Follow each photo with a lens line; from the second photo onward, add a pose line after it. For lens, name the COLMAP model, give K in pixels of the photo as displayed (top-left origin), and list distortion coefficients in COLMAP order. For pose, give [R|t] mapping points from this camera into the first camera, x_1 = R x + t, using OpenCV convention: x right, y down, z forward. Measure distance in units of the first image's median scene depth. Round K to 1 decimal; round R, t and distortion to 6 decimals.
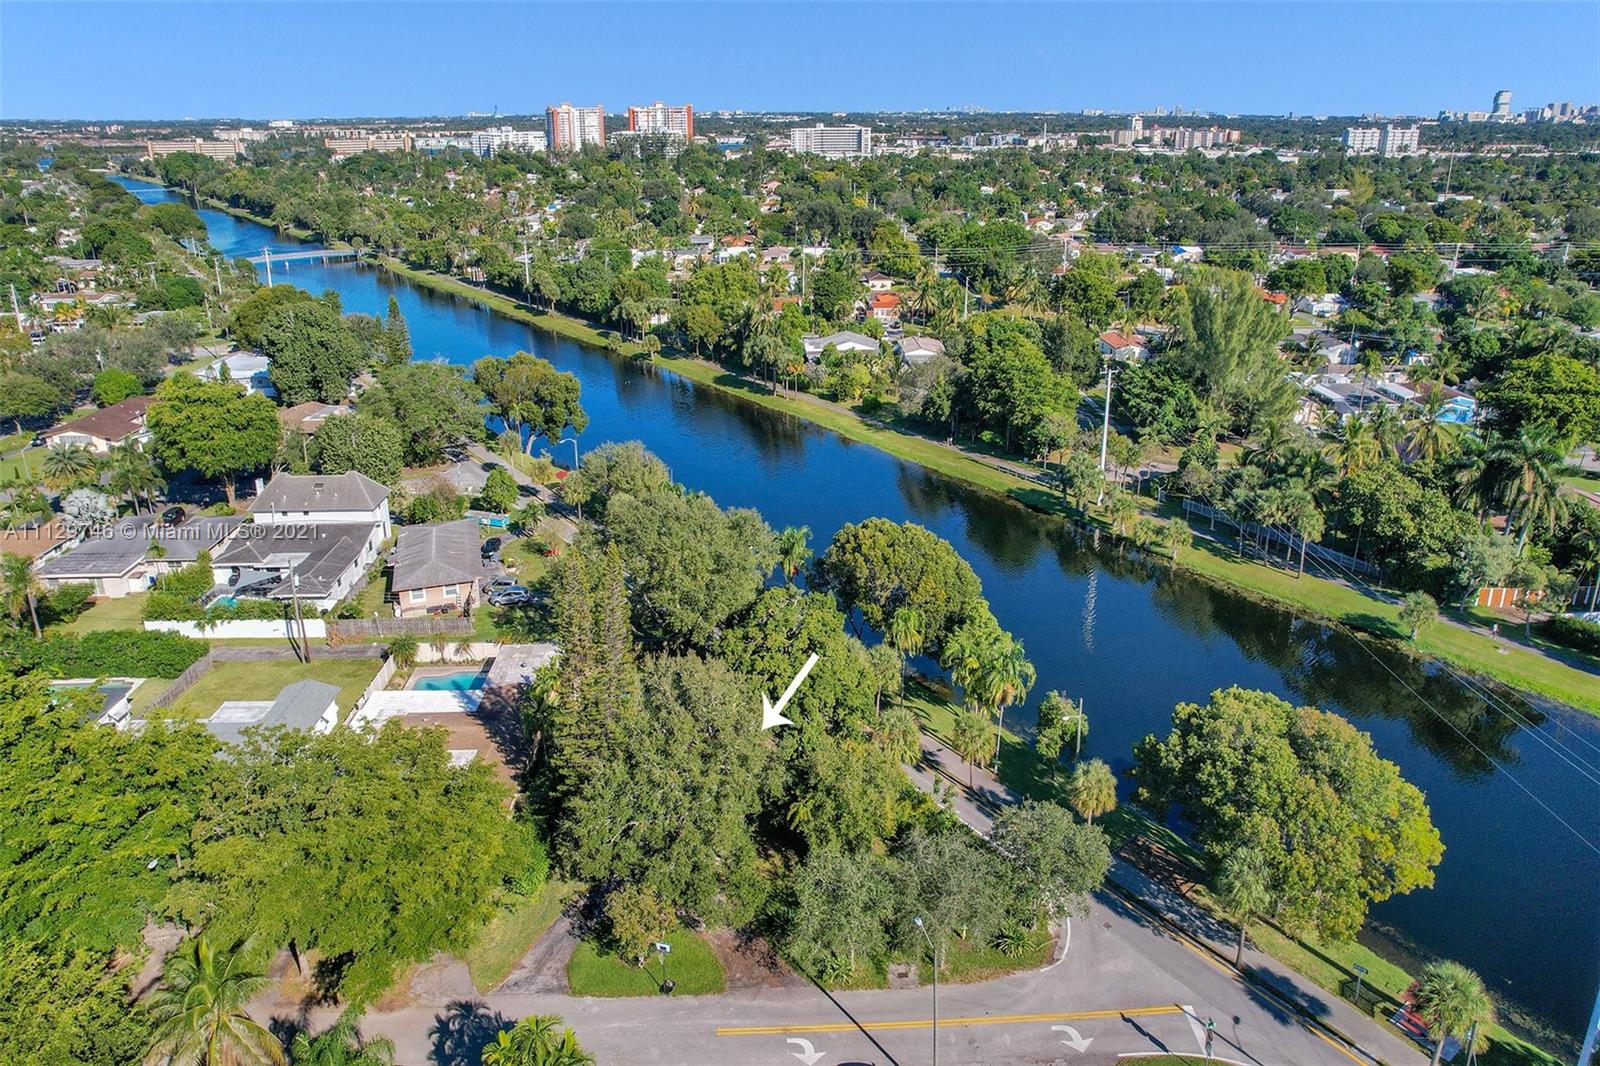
lens RADIAL K [[982.0, 0, 800.0], [0, 982.0, 533.0], [0, 0, 1]] dist [-0.053177, 0.029659]
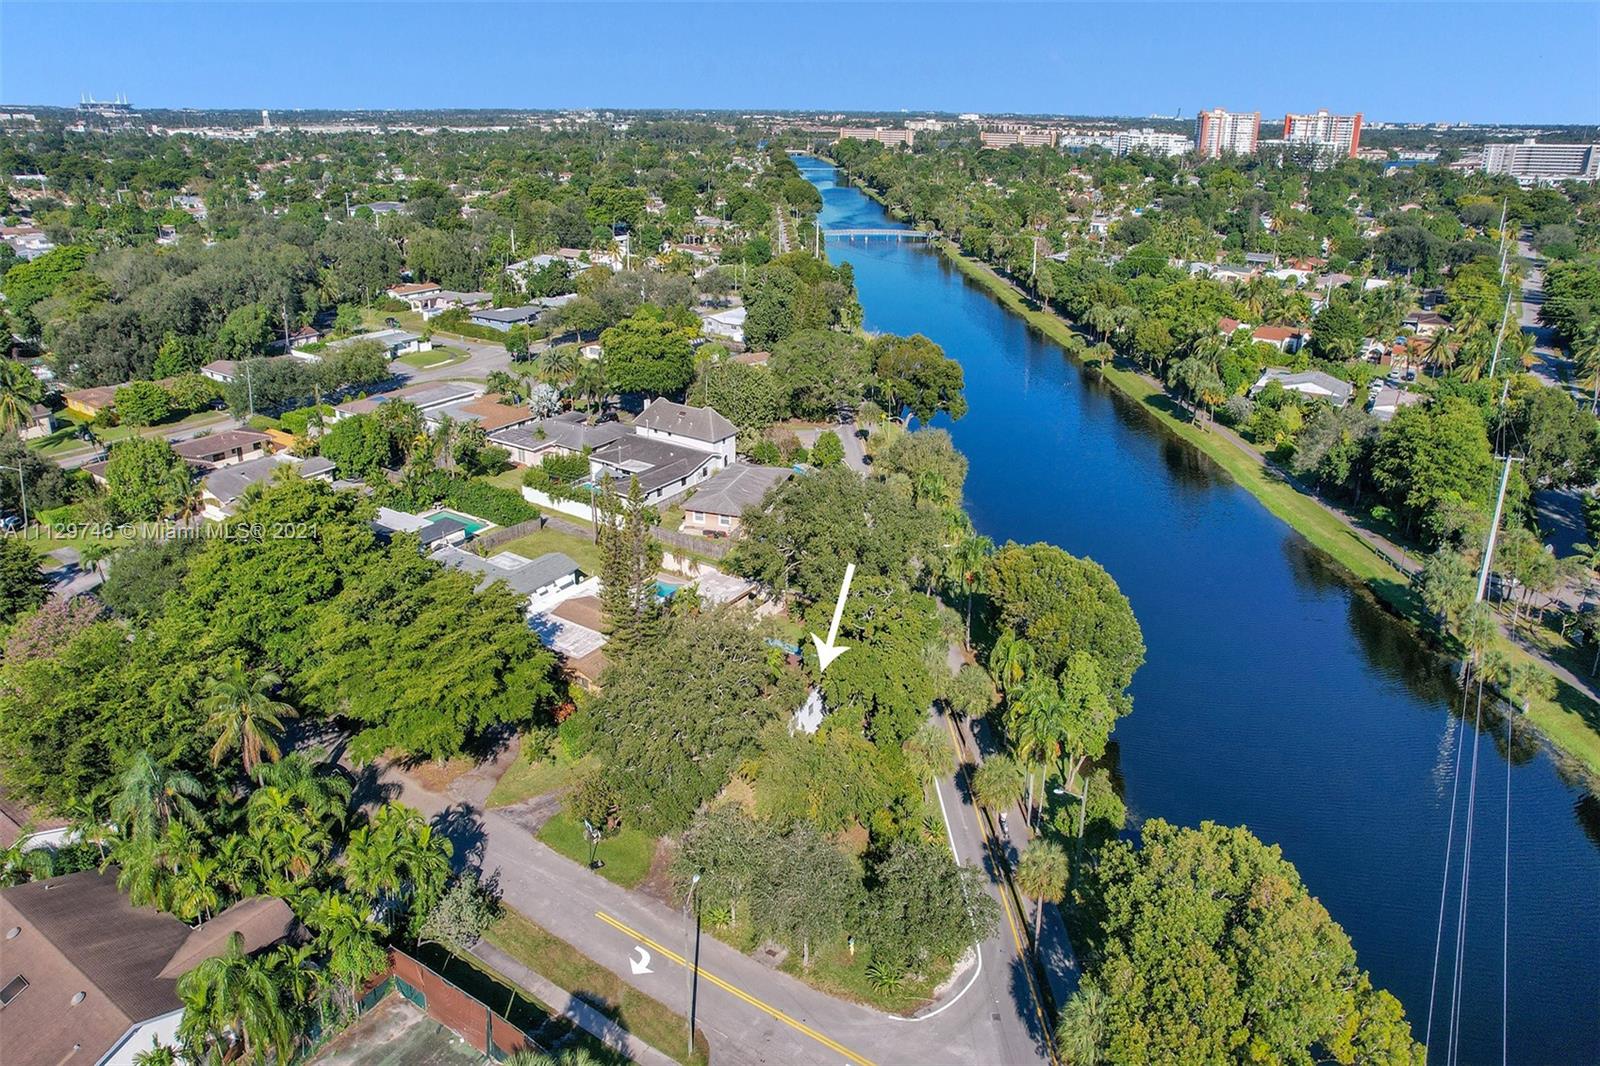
lens RADIAL K [[981.8, 0, 800.0], [0, 981.8, 533.0], [0, 0, 1]] dist [-0.082902, 0.058123]
pose [[0.818479, 0.242473, -0.520863, 0.203685], [-0.241764, 0.967763, 0.070610, -0.018926], [0.521193, 0.068134, 0.850715, 0.043830]]
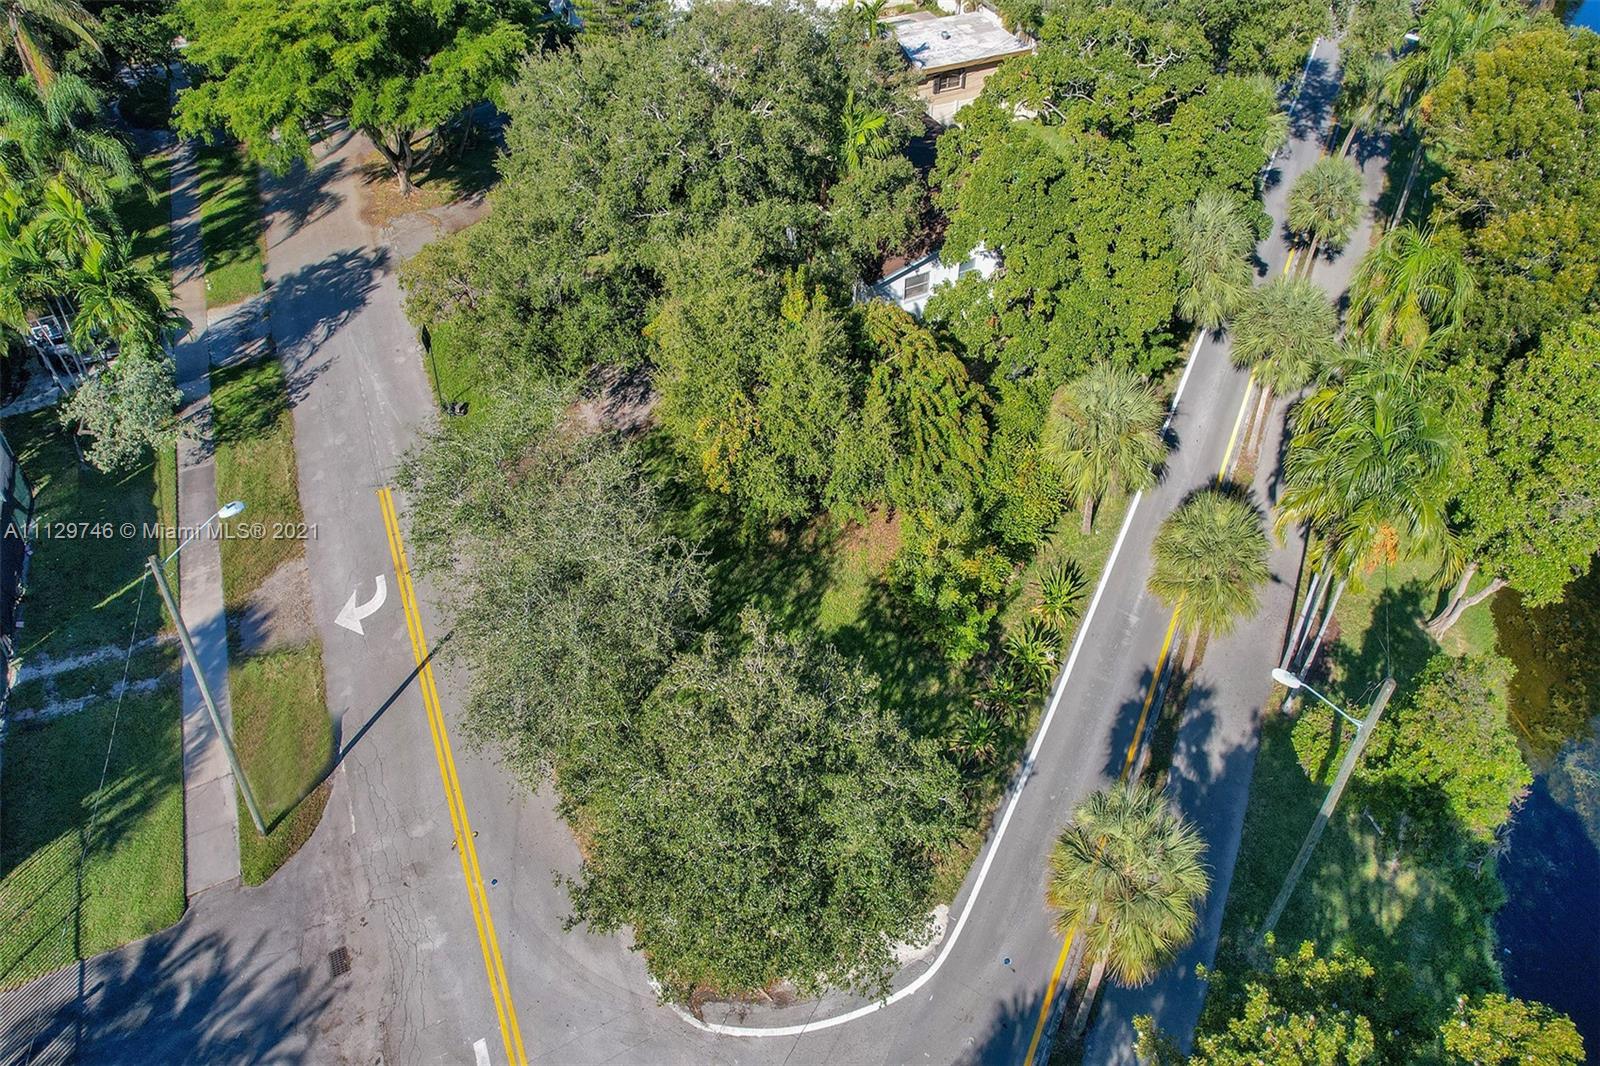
lens RADIAL K [[917.6, 0, 800.8], [0, 917.6, 473.0], [0, 0, 1]] dist [-0.074296, 0.069692]
pose [[0.407551, 0.676882, -0.612971, 0.133345], [-0.364830, 0.736040, 0.570214, 0.021623], [0.837138, -0.008761, 0.546921, 0.310830]]
